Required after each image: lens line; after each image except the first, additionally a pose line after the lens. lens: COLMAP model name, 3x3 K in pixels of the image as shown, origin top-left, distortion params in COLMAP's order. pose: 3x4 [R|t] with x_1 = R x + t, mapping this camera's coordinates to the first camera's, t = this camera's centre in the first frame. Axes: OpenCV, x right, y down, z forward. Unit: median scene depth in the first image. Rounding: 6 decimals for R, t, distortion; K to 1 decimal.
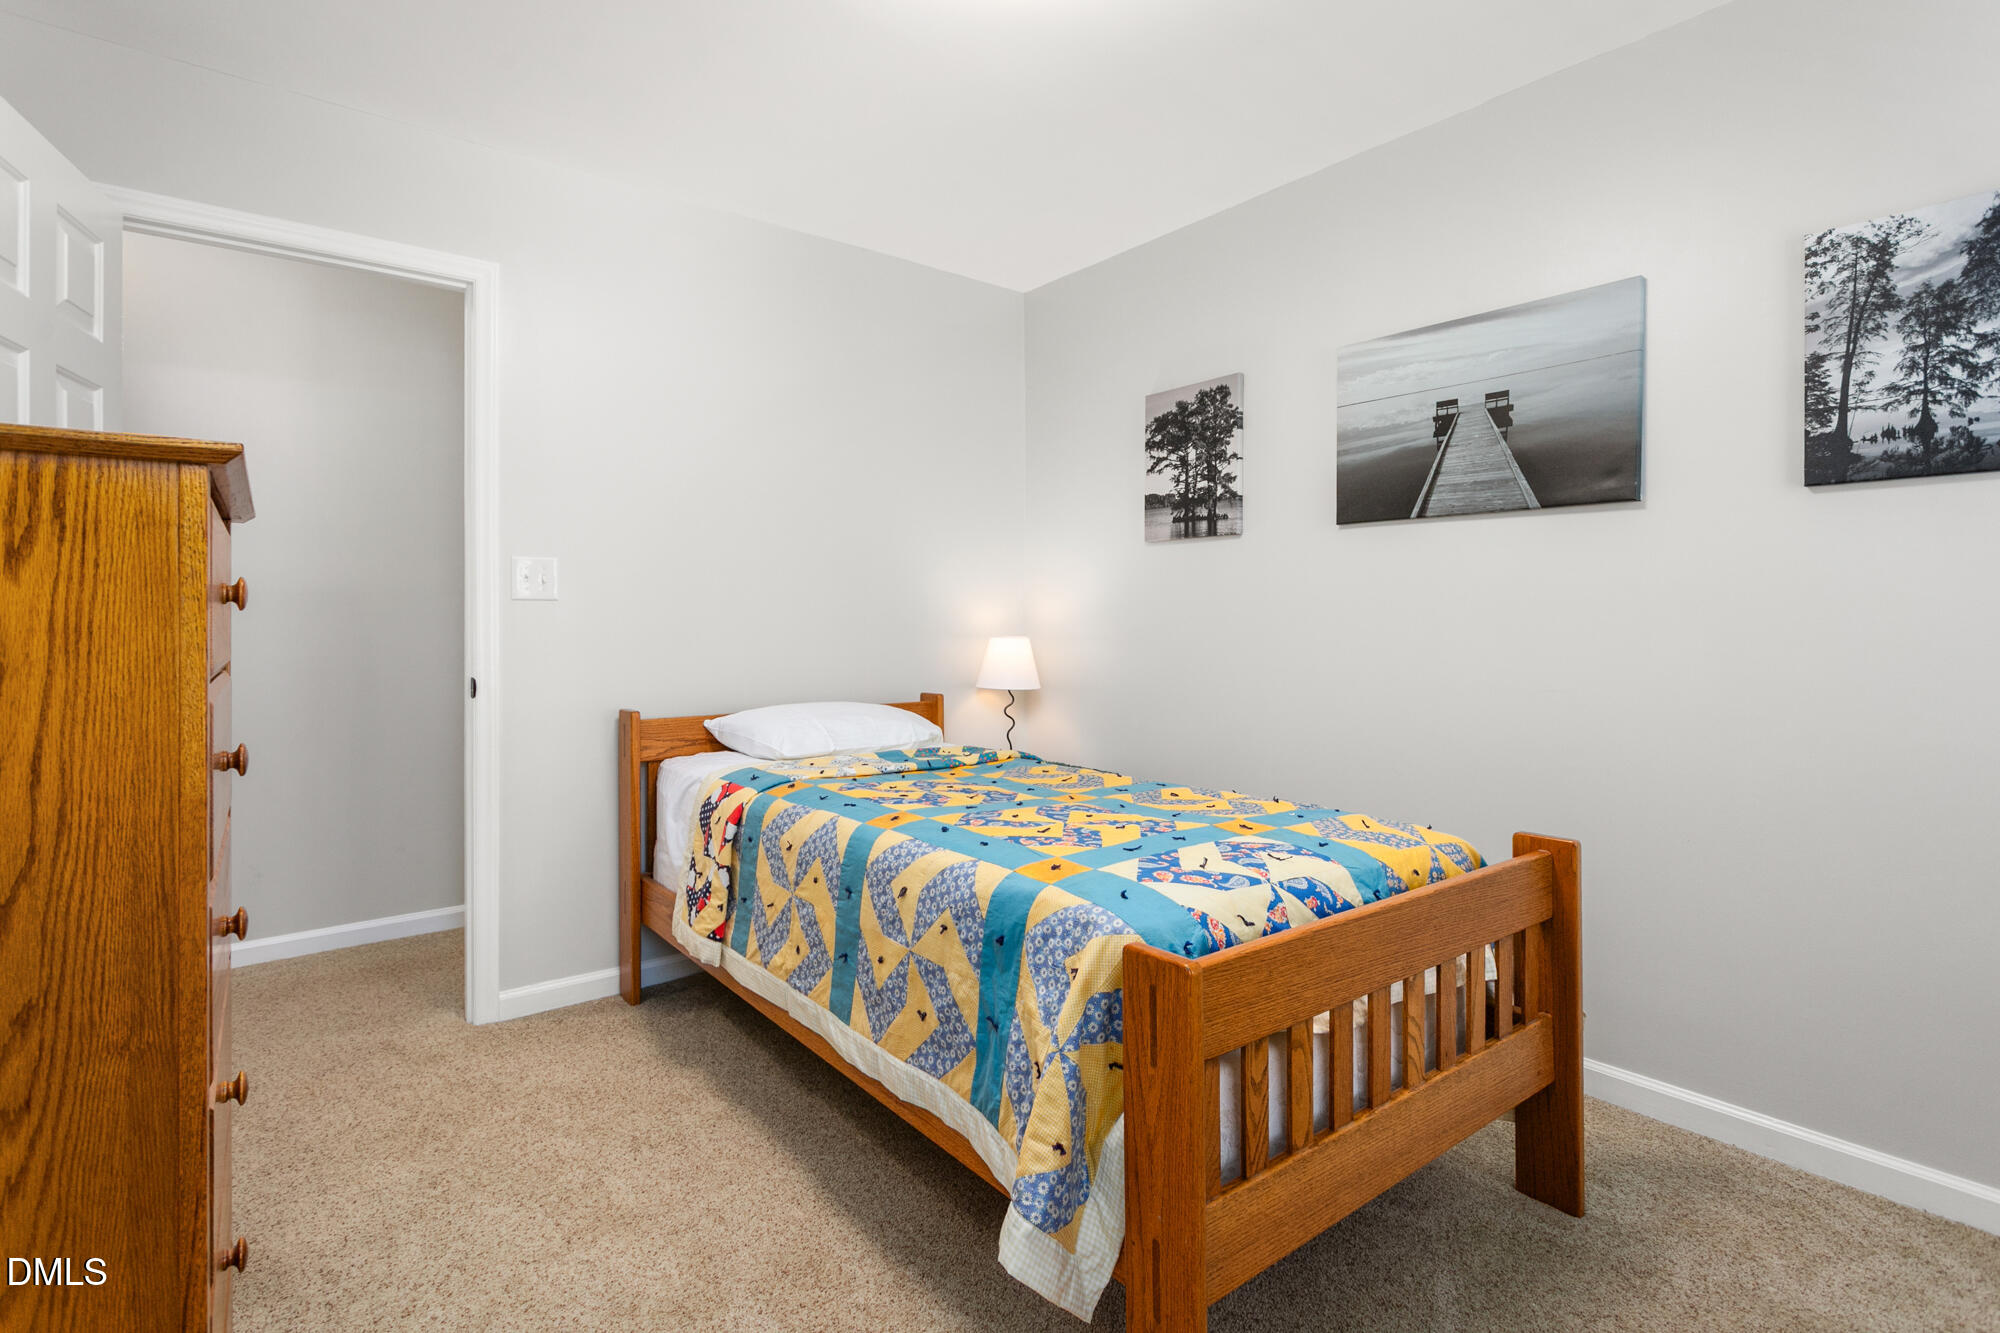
lens RADIAL K [[973.1, 0, 1010.8], [0, 973.1, 630.8], [0, 0, 1]] dist [0.001688, 0.000260]
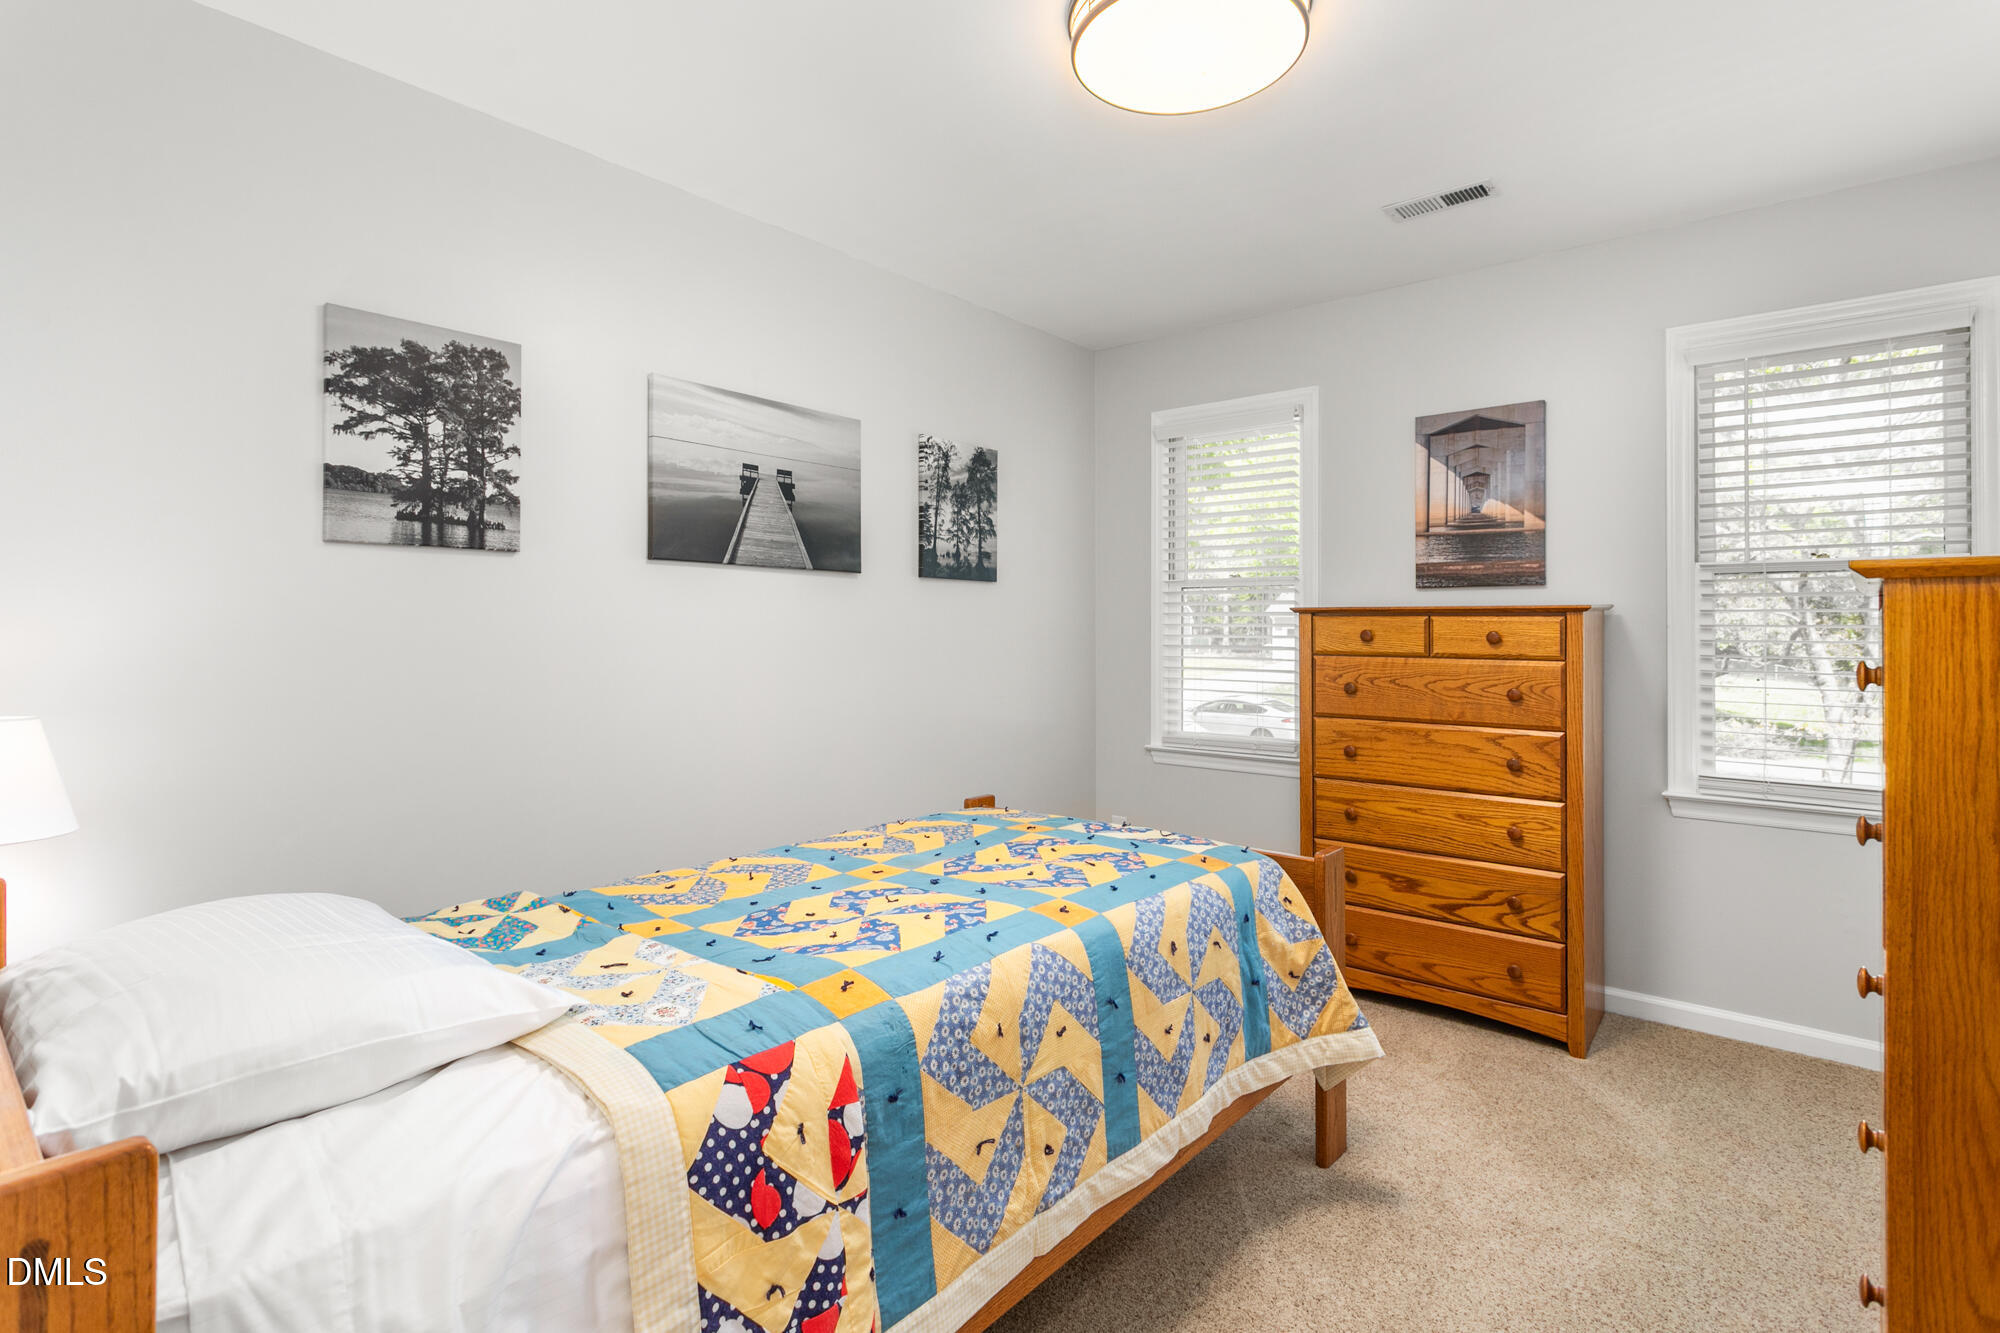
lens RADIAL K [[973.1, 0, 1010.8], [0, 973.1, 630.8], [0, 0, 1]] dist [0.001688, 0.000260]
pose [[-0.195305, -0.000731, 0.980742, -0.707439], [0.009180, 0.999955, 0.002574, -0.041539], [-0.980700, 0.009506, -0.195290, 0.902681]]
